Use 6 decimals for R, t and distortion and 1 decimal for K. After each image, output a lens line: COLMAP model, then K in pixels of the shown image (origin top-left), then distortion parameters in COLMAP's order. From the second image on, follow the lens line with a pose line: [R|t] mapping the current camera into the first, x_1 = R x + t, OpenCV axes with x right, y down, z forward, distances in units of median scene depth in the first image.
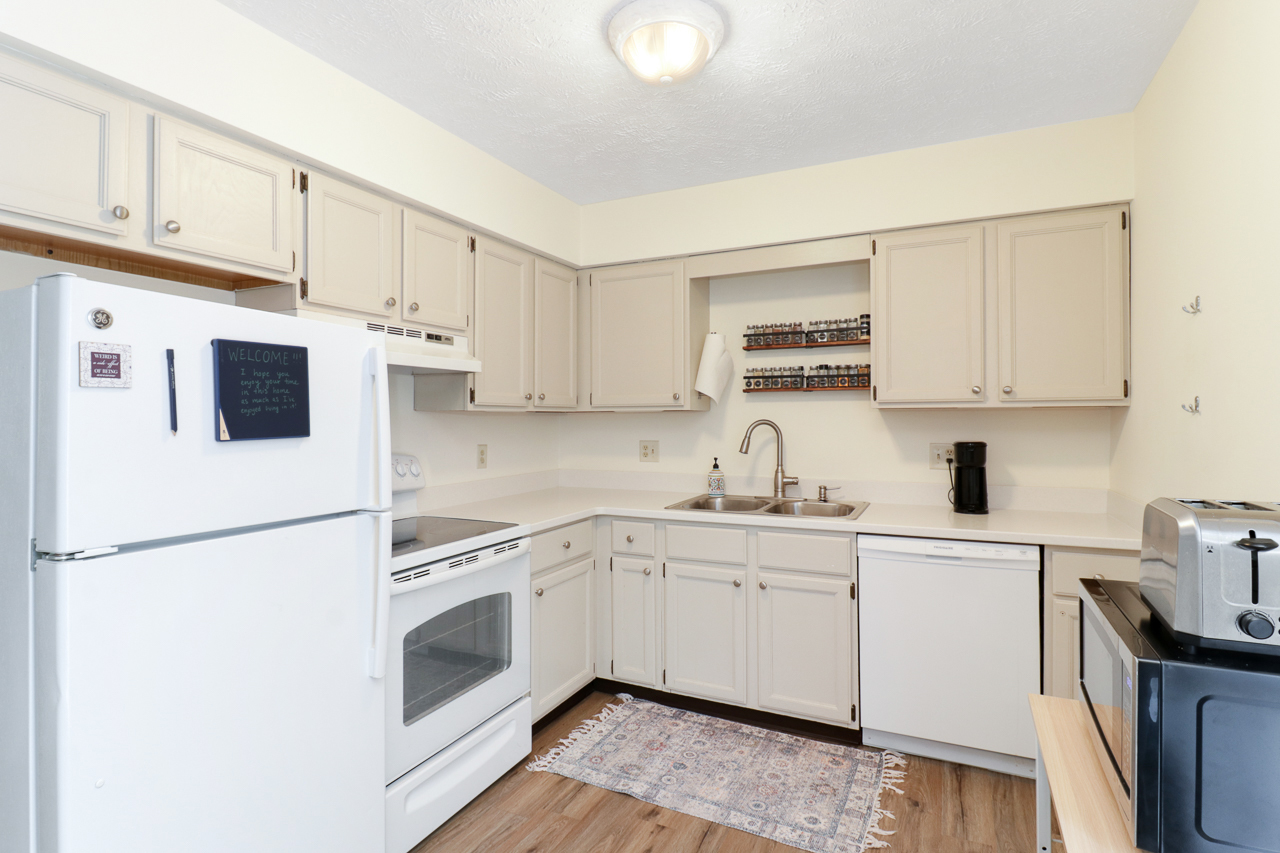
lens RADIAL K [[672.7, 0, 643.9], [0, 672.7, 416.4], [0, 0, 1]] dist [0.005859, -0.008920]
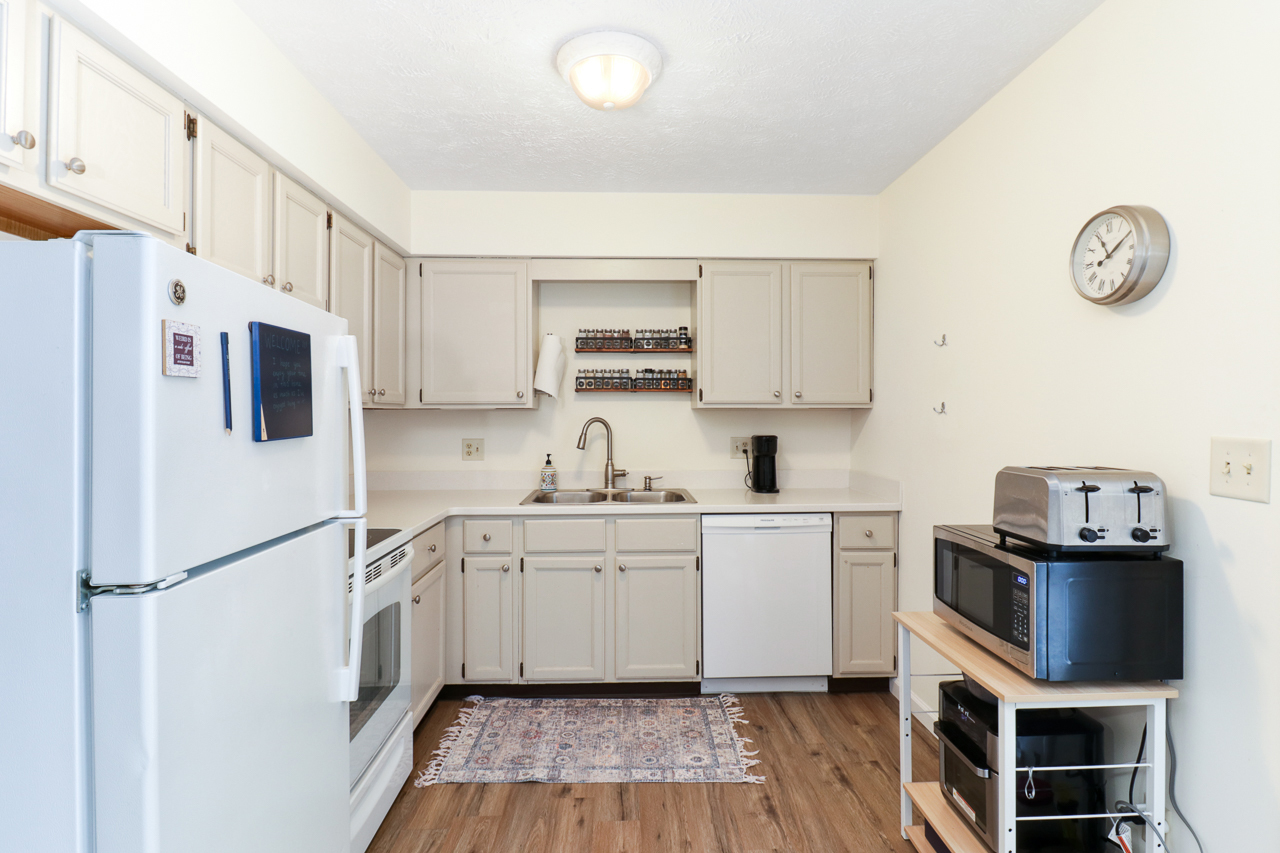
lens RADIAL K [[672.7, 0, 672.5], [0, 672.7, 414.2], [0, 0, 1]] dist [0.005859, -0.008920]
pose [[0.872821, 0.003616, 0.488026, -0.314572], [-0.003393, 0.999993, -0.001340, 0.000593], [-0.488028, -0.000486, 0.872828, -0.001725]]
